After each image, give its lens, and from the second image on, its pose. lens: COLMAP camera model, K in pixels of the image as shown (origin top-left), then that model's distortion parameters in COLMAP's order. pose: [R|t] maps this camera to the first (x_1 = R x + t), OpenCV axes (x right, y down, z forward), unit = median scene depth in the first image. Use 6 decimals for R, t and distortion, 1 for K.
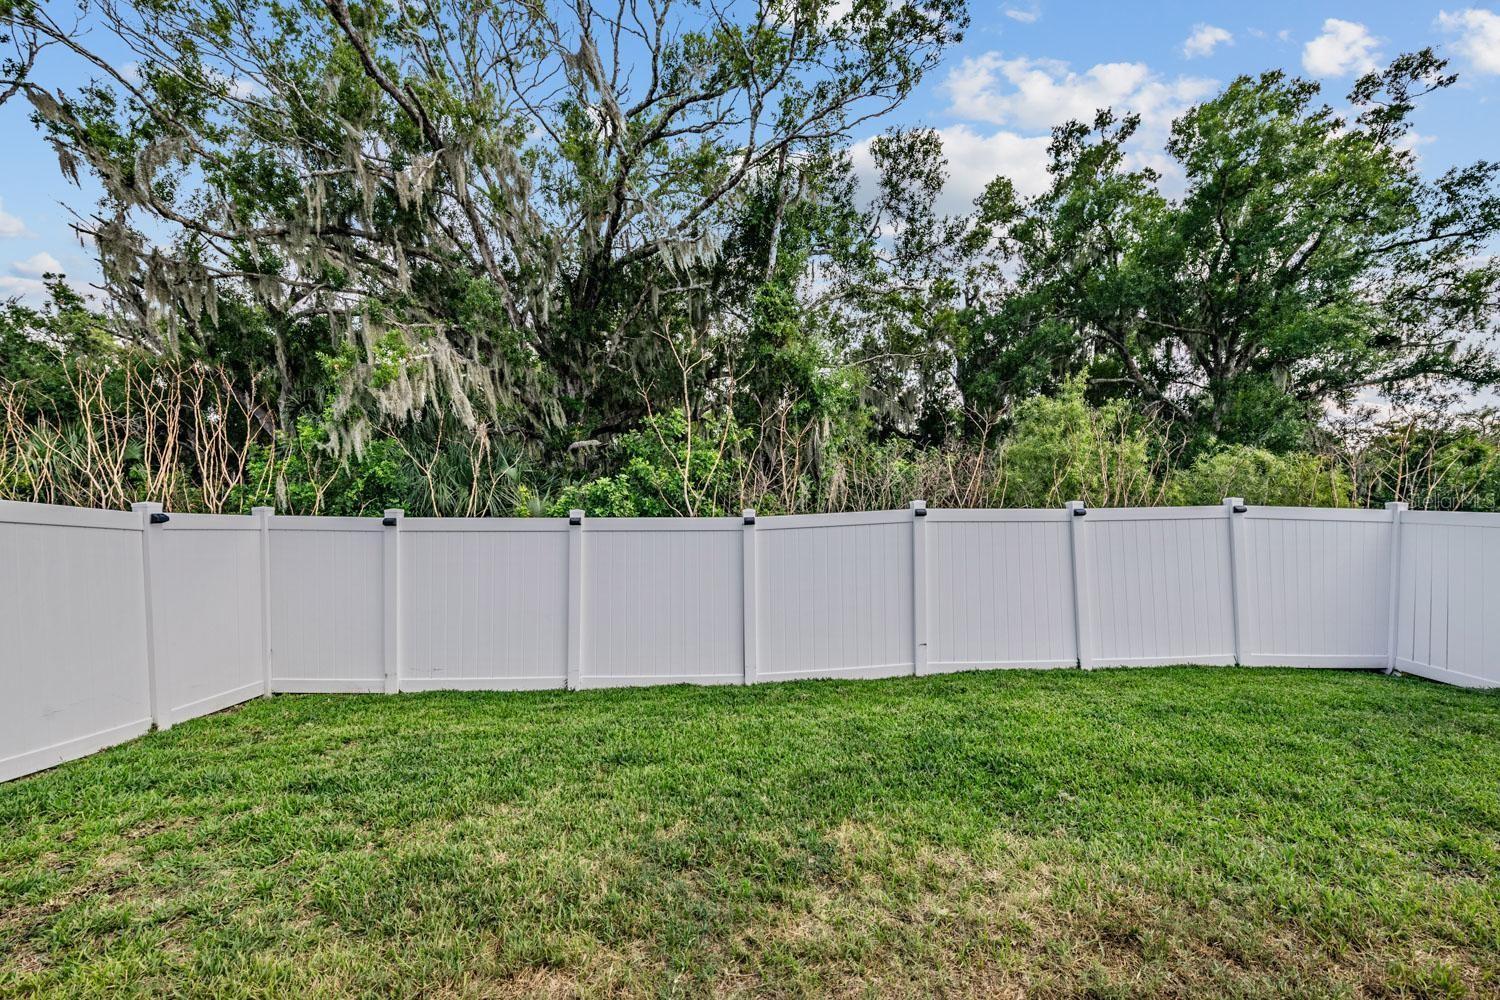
lens RADIAL K [[606.8, 0, 746.8], [0, 606.8, 489.3], [0, 0, 1]] dist [-0.011523, -0.000810]
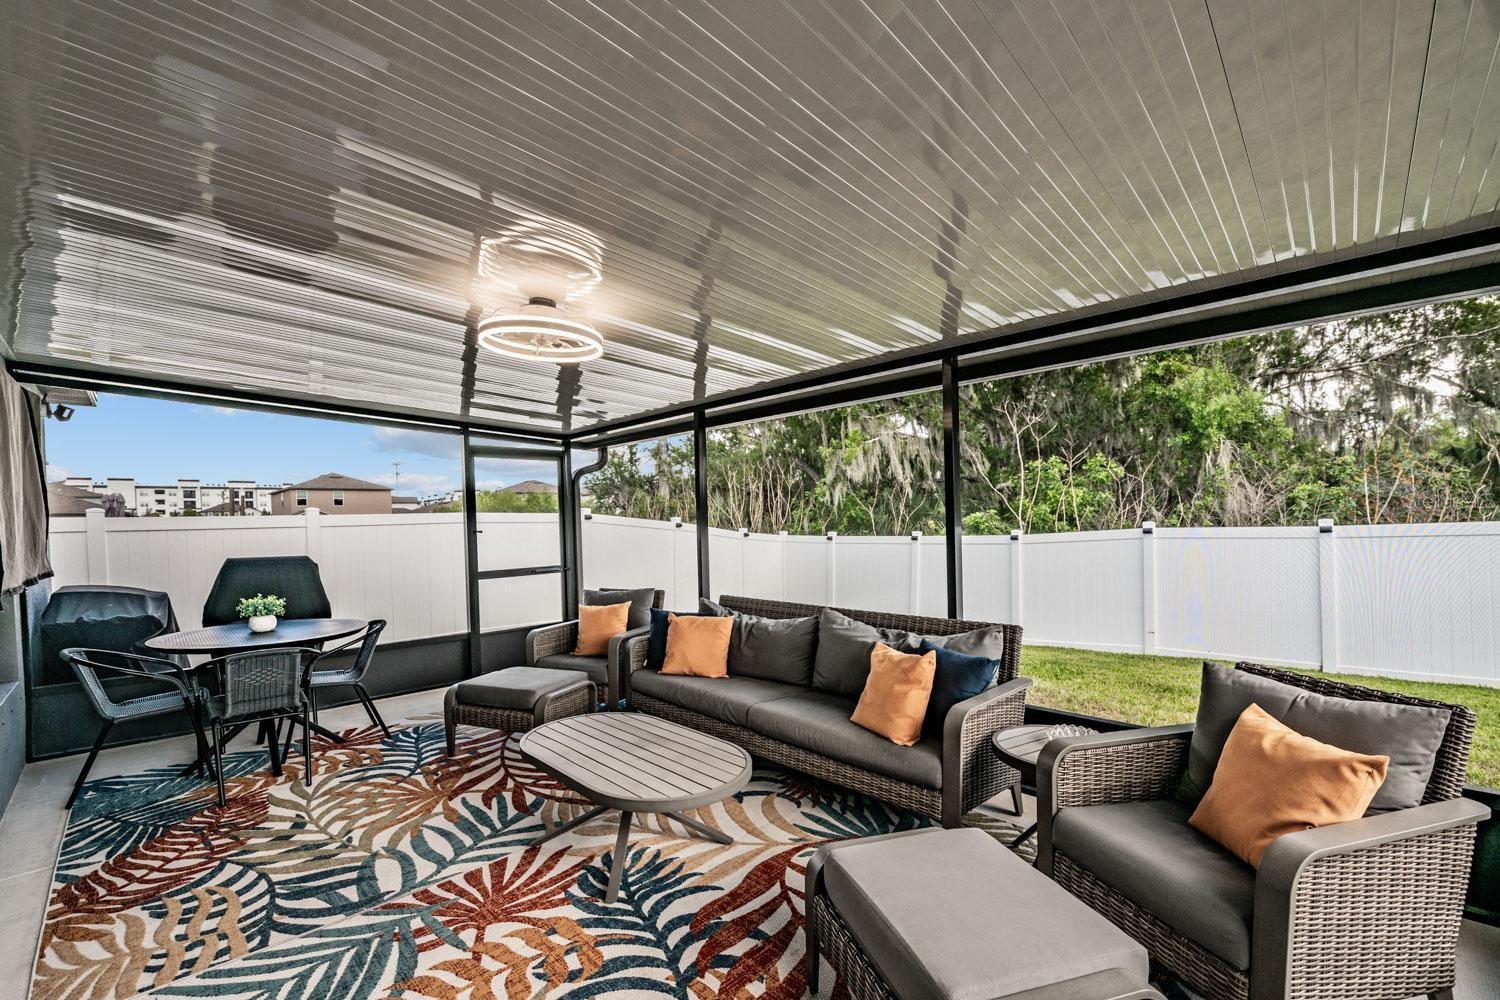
lens RADIAL K [[606.8, 0, 746.8], [0, 606.8, 489.3], [0, 0, 1]] dist [-0.011523, -0.000810]
pose [[0.677031, -0.057803, -0.733681, 0.455873], [0.016284, 0.997843, -0.063588, 0.009961], [0.735774, 0.031104, 0.676512, -0.371849]]
